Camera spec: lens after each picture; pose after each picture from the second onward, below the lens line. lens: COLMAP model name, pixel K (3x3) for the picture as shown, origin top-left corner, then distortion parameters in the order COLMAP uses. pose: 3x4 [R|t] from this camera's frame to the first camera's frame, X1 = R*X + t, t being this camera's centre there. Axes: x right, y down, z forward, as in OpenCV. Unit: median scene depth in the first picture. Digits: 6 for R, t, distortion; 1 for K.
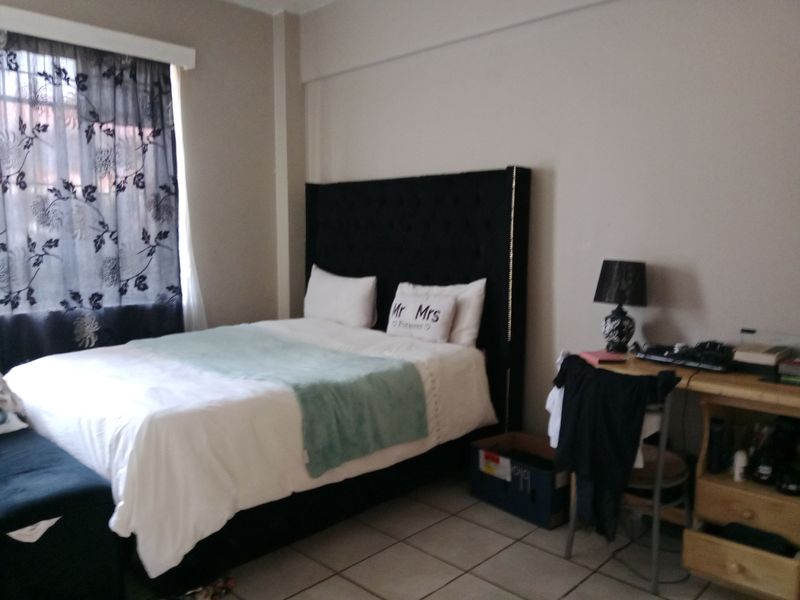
lens RADIAL K [[627.2, 0, 396.9], [0, 627.2, 302.0], [0, 0, 1]] dist [0.012532, -0.029320]
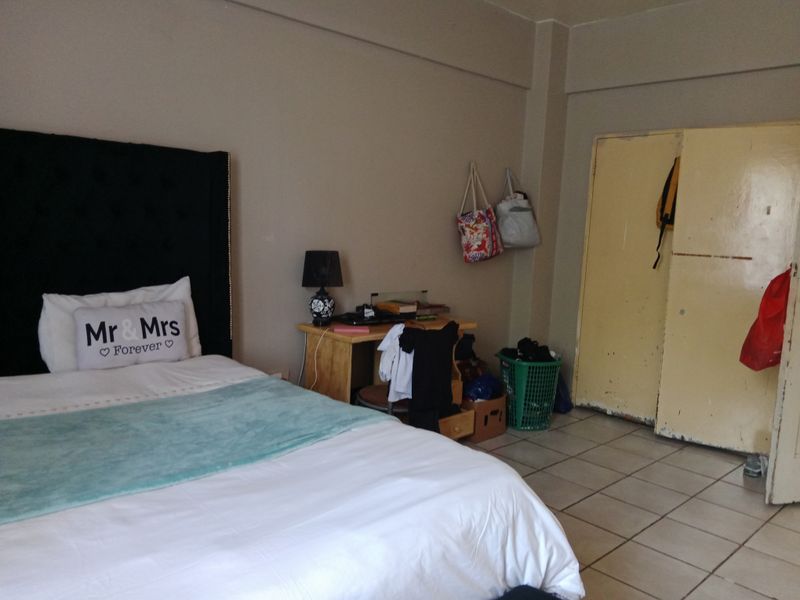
lens RADIAL K [[627.2, 0, 397.1], [0, 627.2, 299.7], [0, 0, 1]] dist [0.012532, -0.029320]
pose [[0.031007, -0.113013, 0.993110, -0.701220], [0.075757, 0.990995, 0.110407, -0.078064], [-0.996644, 0.071812, 0.039289, 0.680317]]
